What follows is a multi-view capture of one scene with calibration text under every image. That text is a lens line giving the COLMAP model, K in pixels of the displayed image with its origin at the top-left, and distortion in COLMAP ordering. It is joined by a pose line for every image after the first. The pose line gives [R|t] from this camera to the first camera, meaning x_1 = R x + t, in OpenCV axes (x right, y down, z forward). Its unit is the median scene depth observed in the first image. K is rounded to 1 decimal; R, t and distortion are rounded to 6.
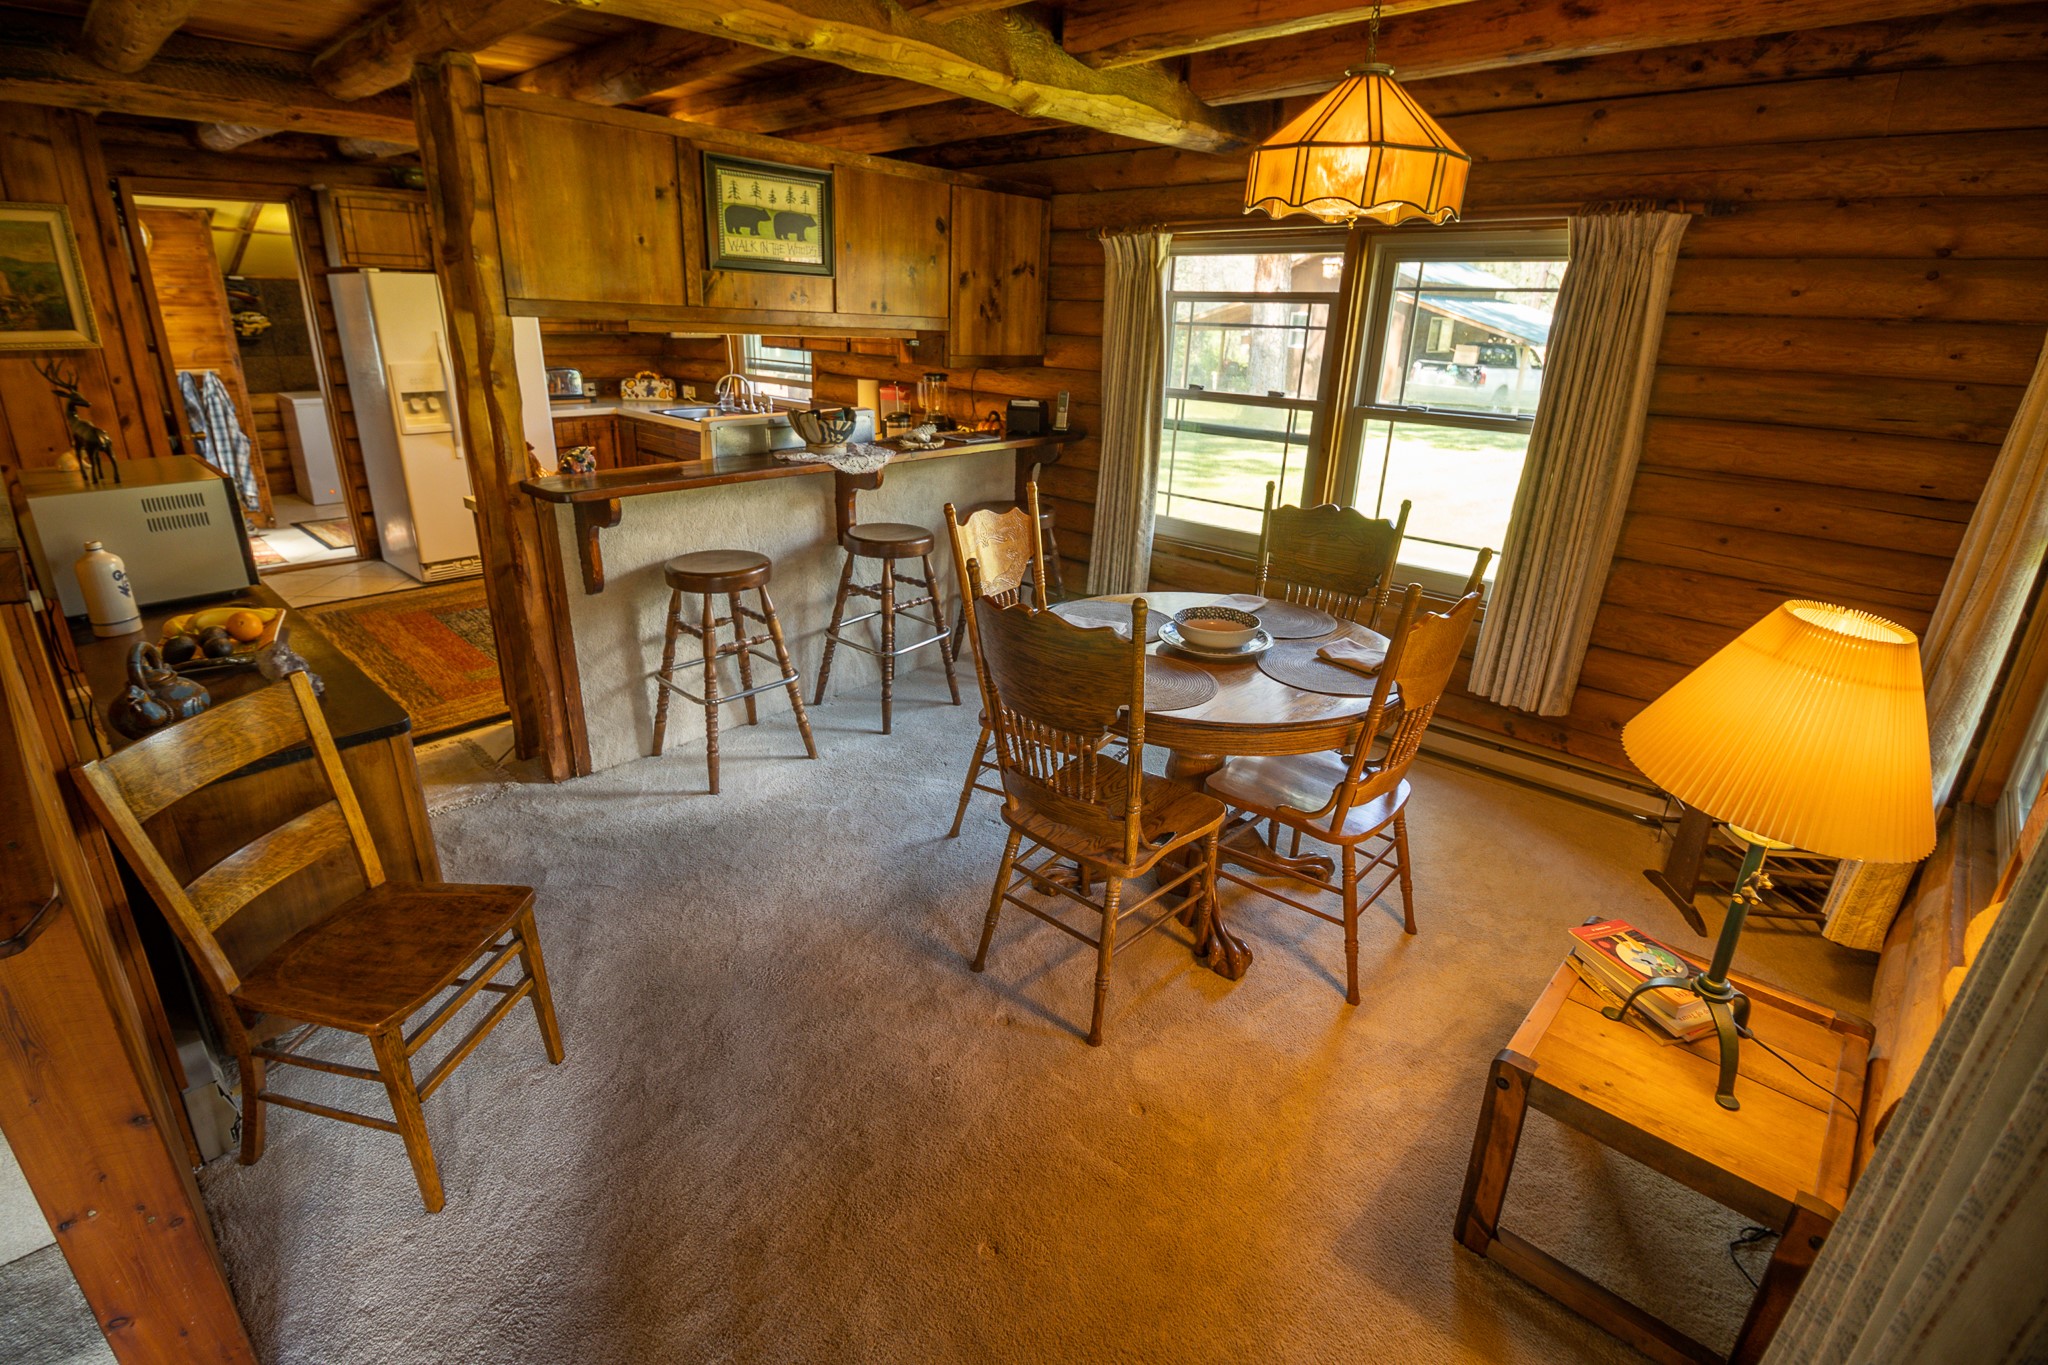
lens RADIAL K [[974.0, 0, 1018.5], [0, 974.0, 673.6], [0, 0, 1]] dist [-0.003967, -0.000820]
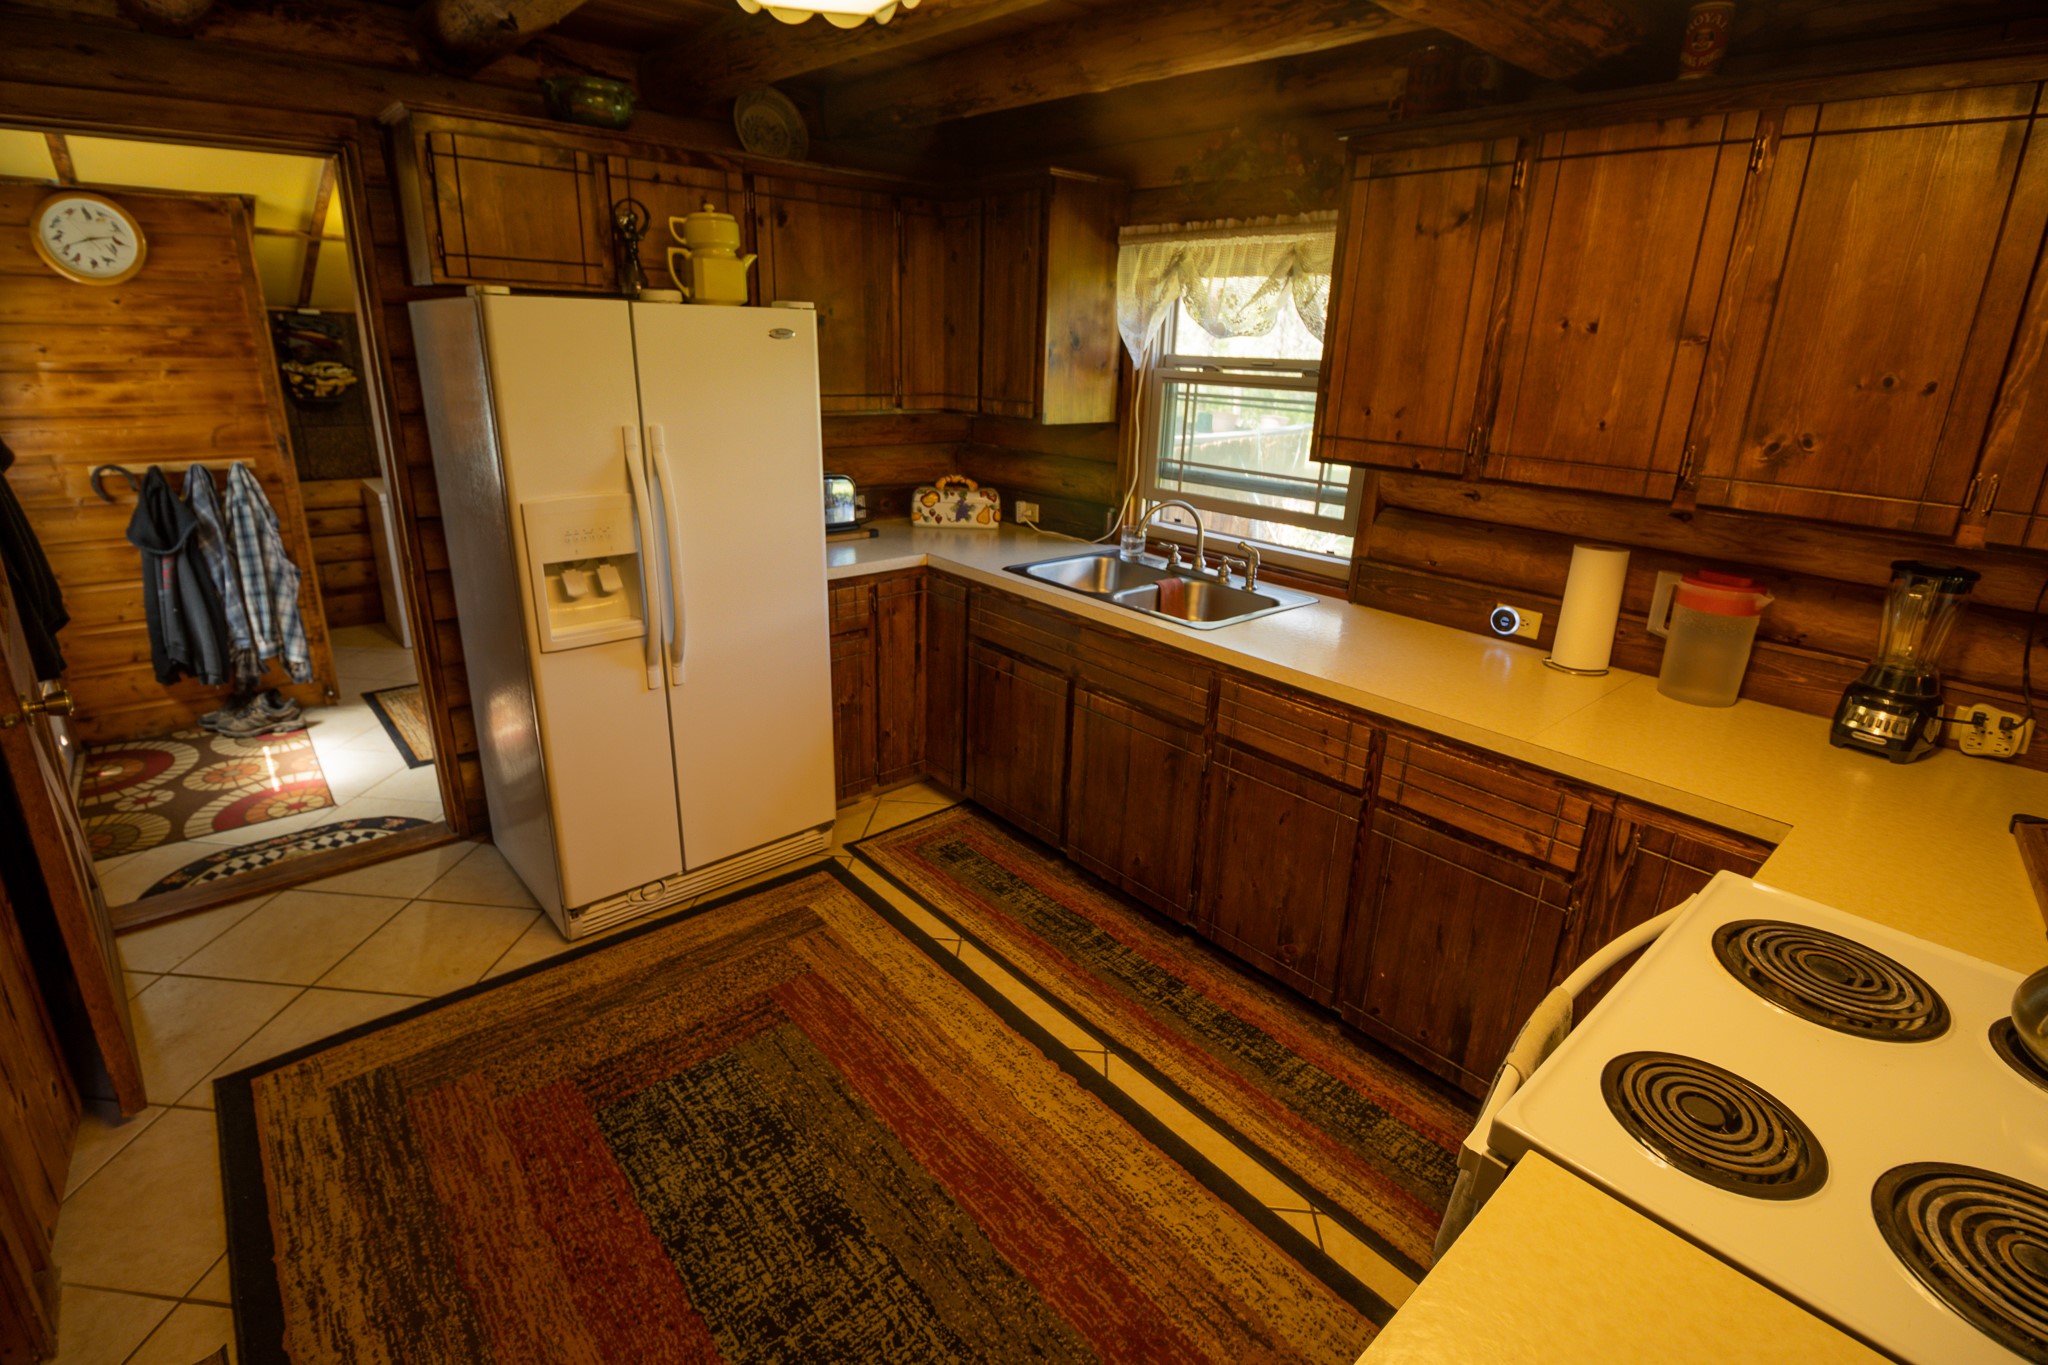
lens RADIAL K [[974.0, 0, 1026.2], [0, 974.0, 678.4], [0, 0, 1]] dist [-0.003967, -0.000820]
pose [[0.995900, 0.032165, -0.084547, -0.294634], [-0.034600, 0.999023, -0.027494, -0.181804], [0.083580, 0.030306, 0.996040, 0.451880]]
